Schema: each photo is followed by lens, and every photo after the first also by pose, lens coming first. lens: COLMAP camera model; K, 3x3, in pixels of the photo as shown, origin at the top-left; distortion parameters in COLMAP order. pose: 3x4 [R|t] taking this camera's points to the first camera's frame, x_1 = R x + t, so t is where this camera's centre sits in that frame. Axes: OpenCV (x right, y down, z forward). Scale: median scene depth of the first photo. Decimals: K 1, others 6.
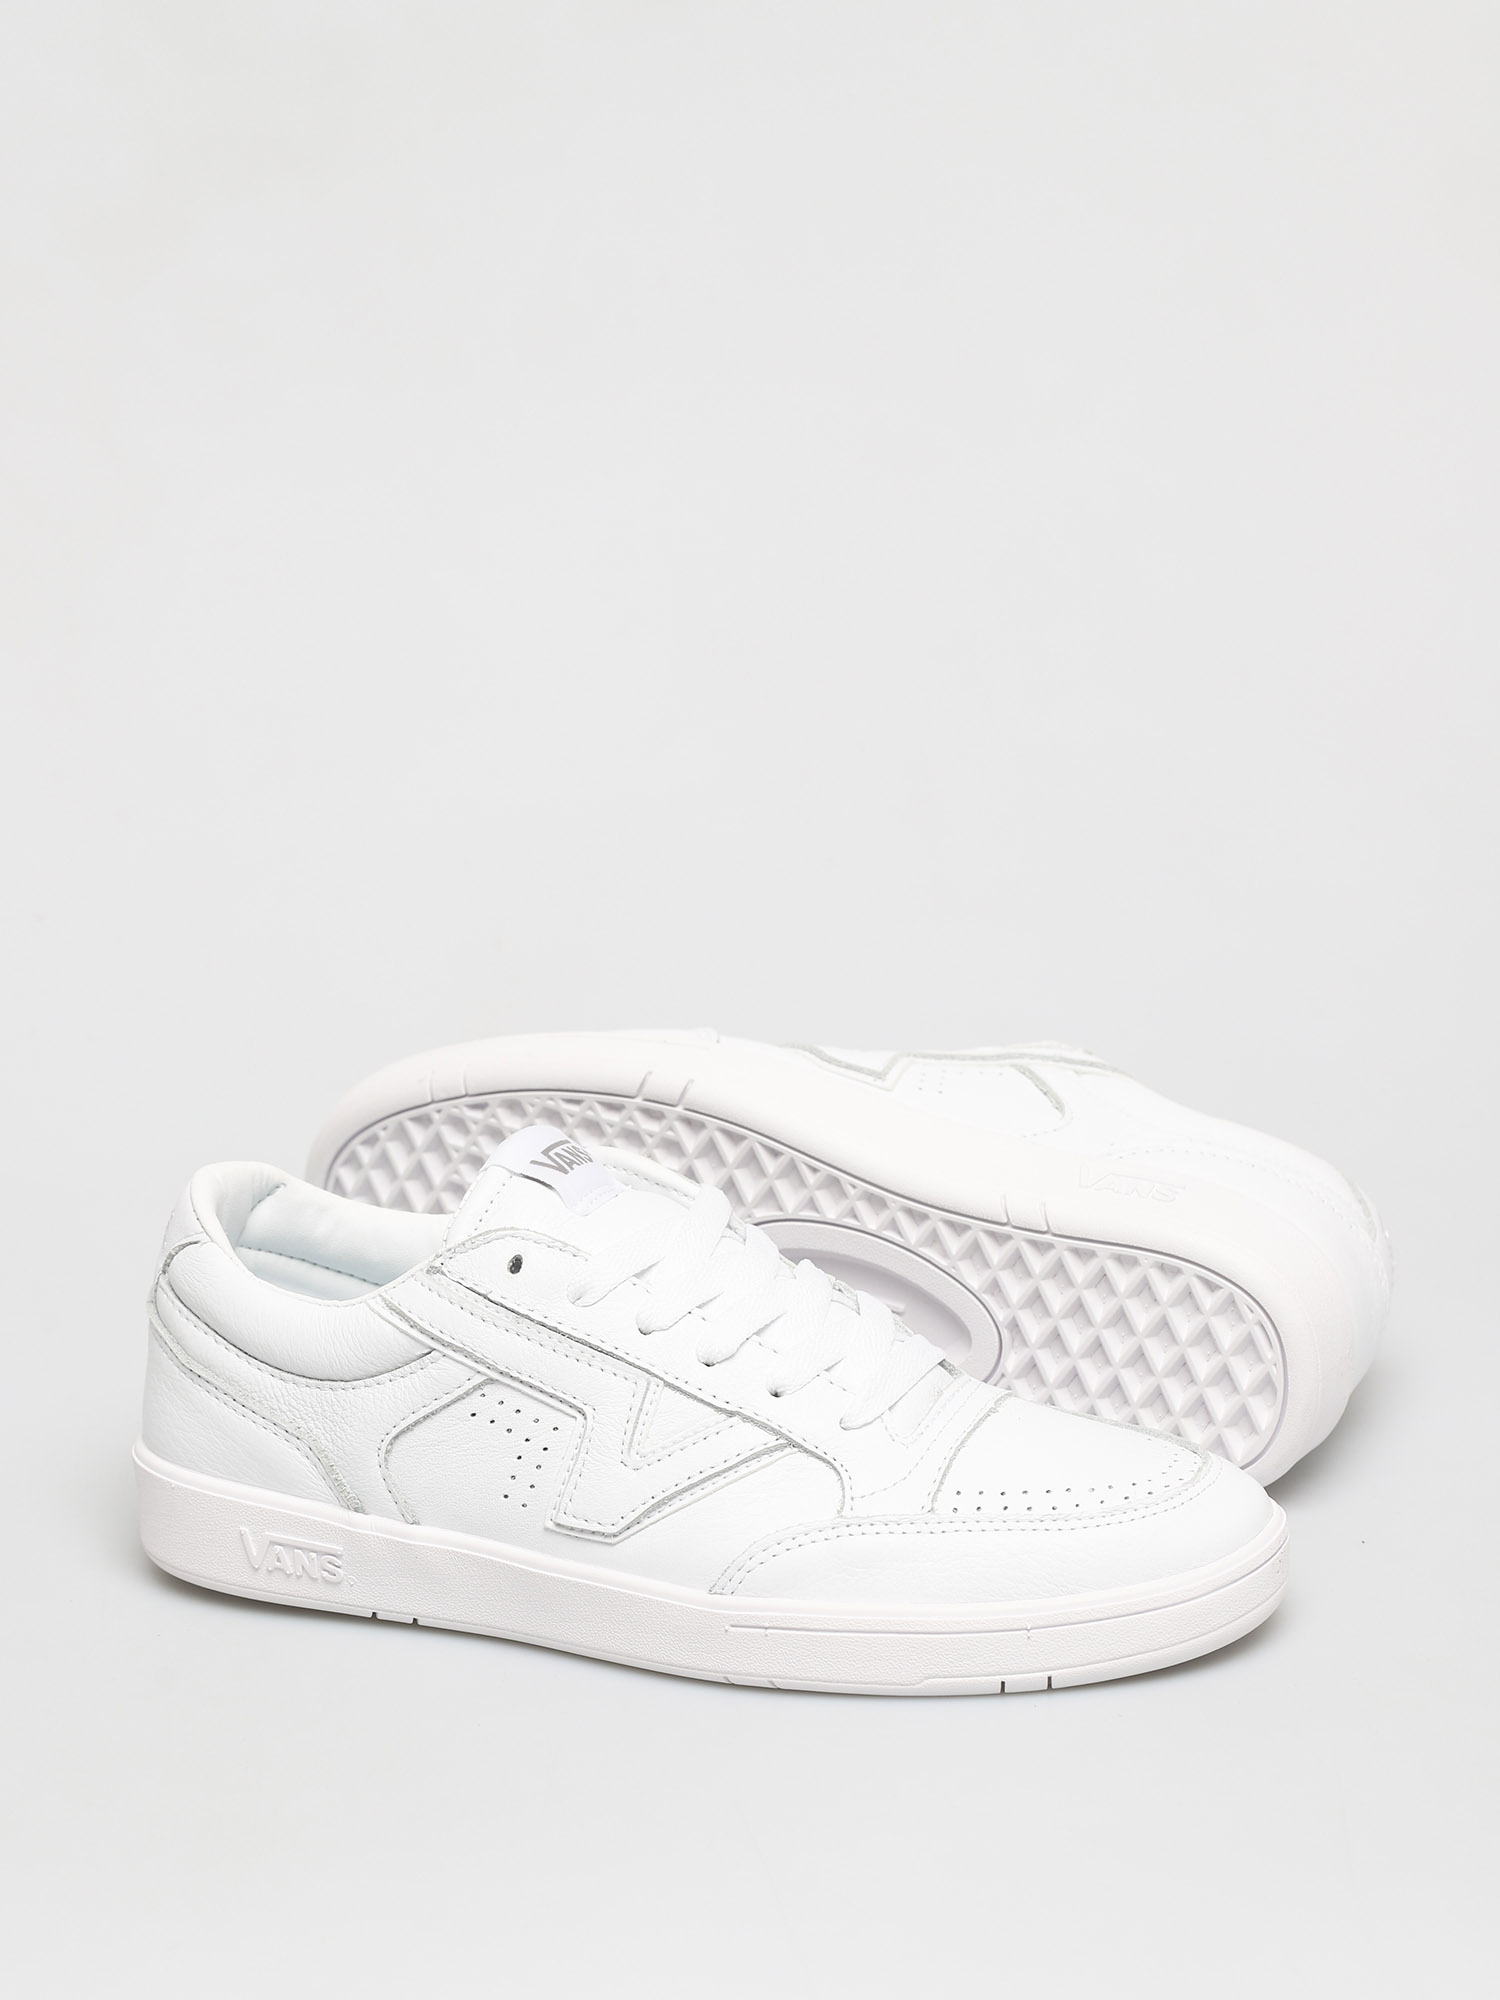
lens RADIAL K [[7742.8, 0, 750.0], [0, 7742.8, 1000.0], [0, 0, 1]] dist [-0.171618, -1.532106]
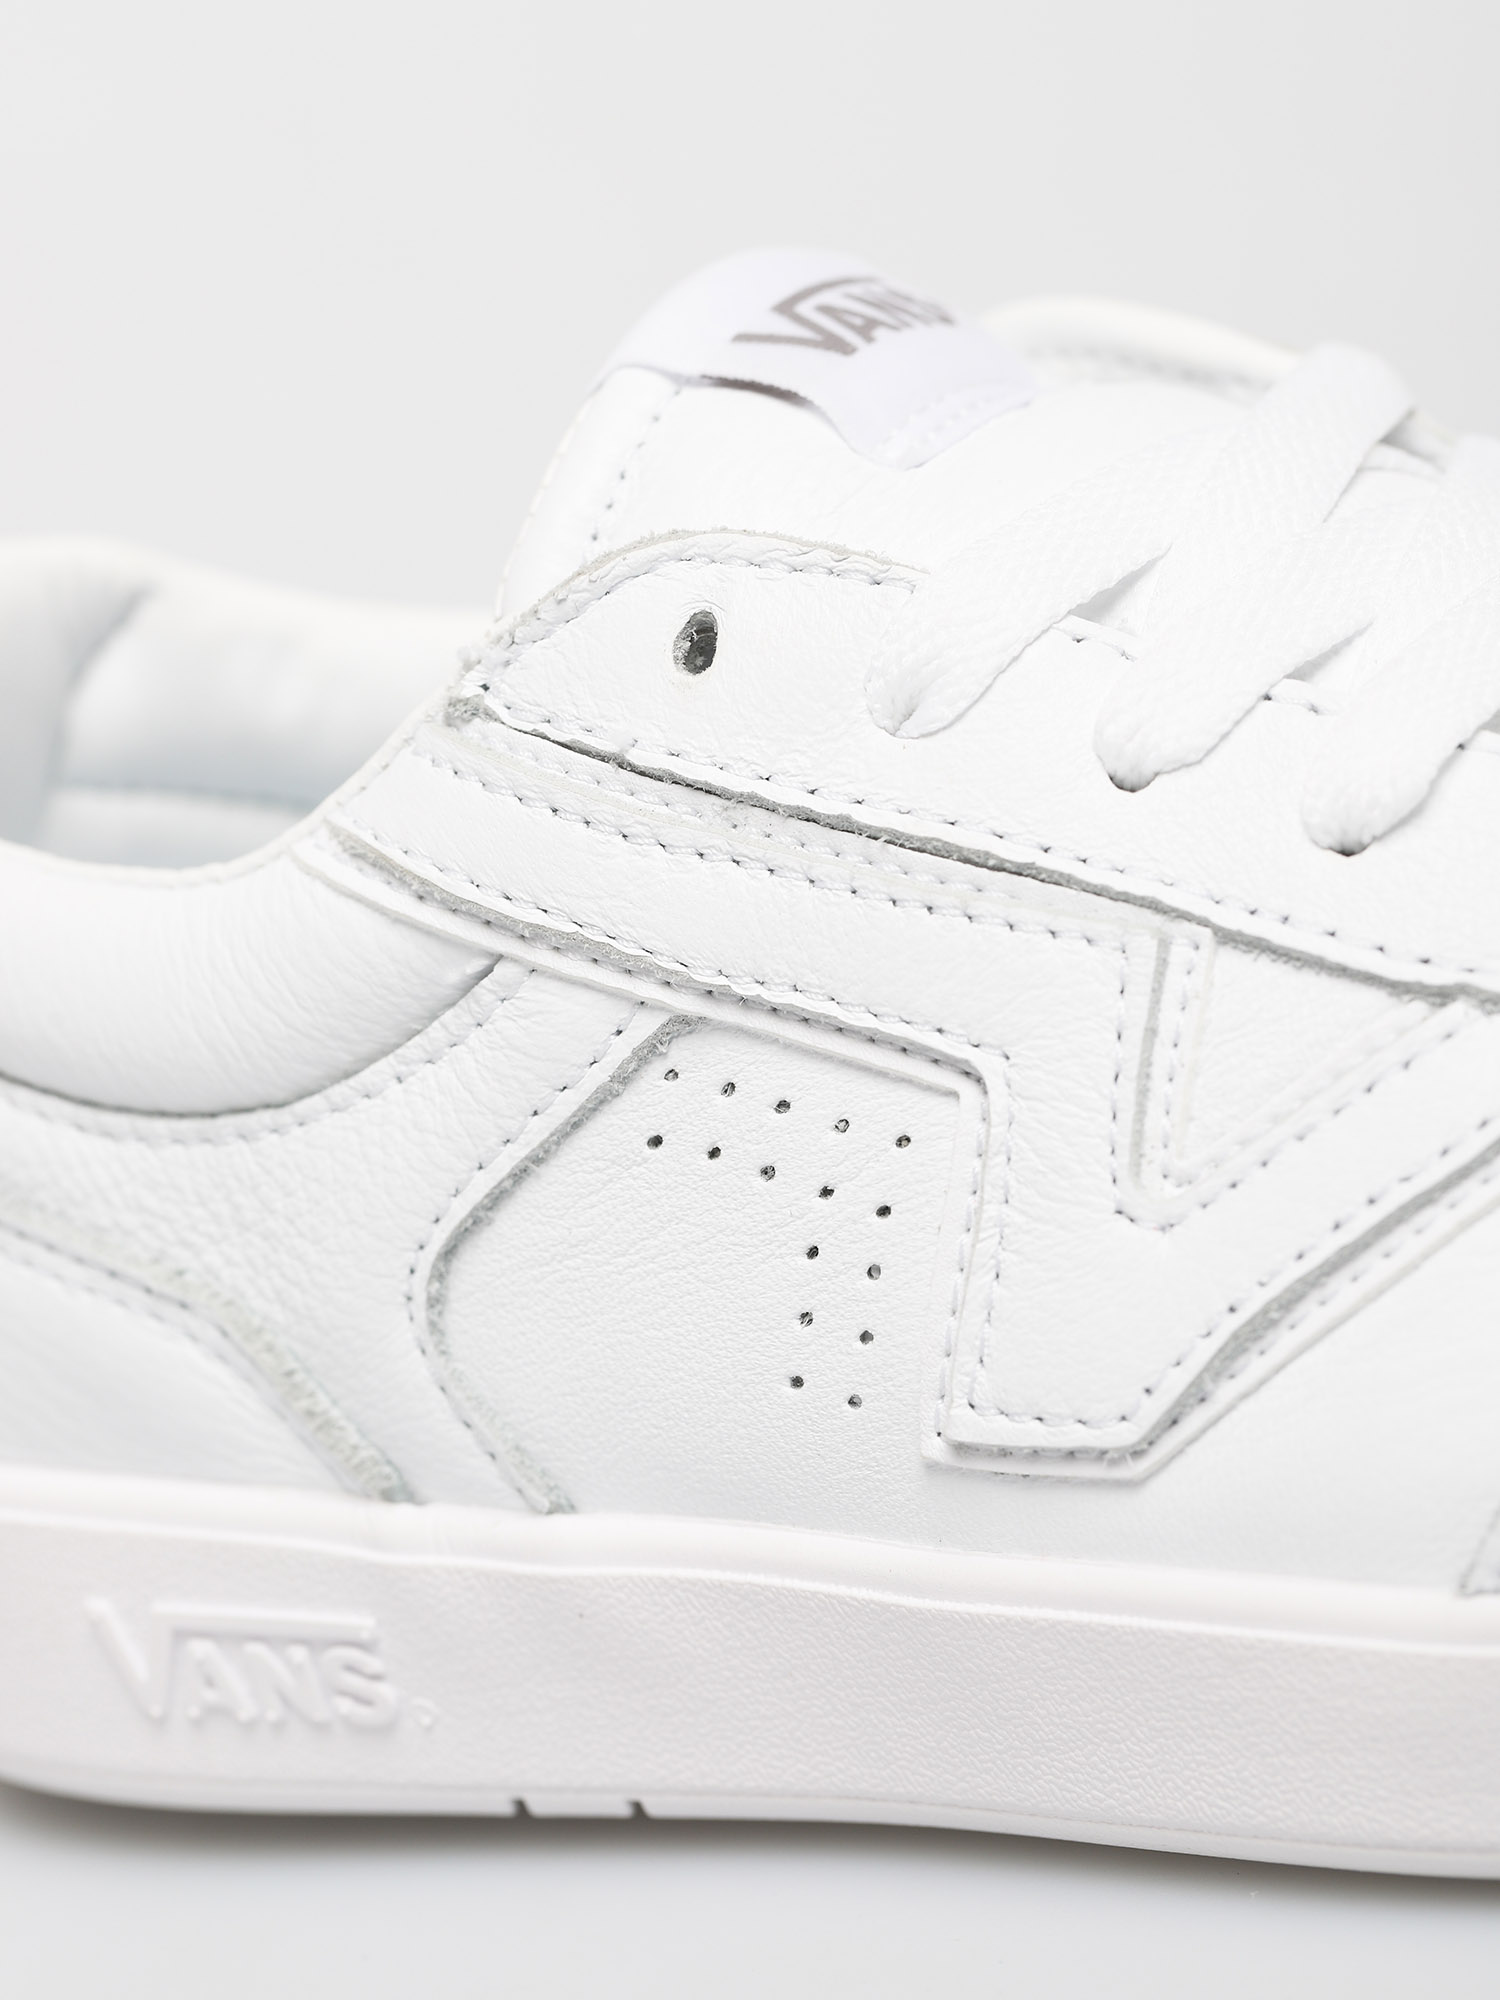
lens RADIAL K [[7742.8, 0, 750.0], [0, 7742.8, 1000.0], [0, 0, 1]] dist [-0.171618, -1.532106]
pose [[0.969860, -0.165785, -0.178571, 0.025144], [0.166580, 0.985970, -0.010639, 0.052059], [0.177829, -0.019428, 0.983870, 0.693416]]
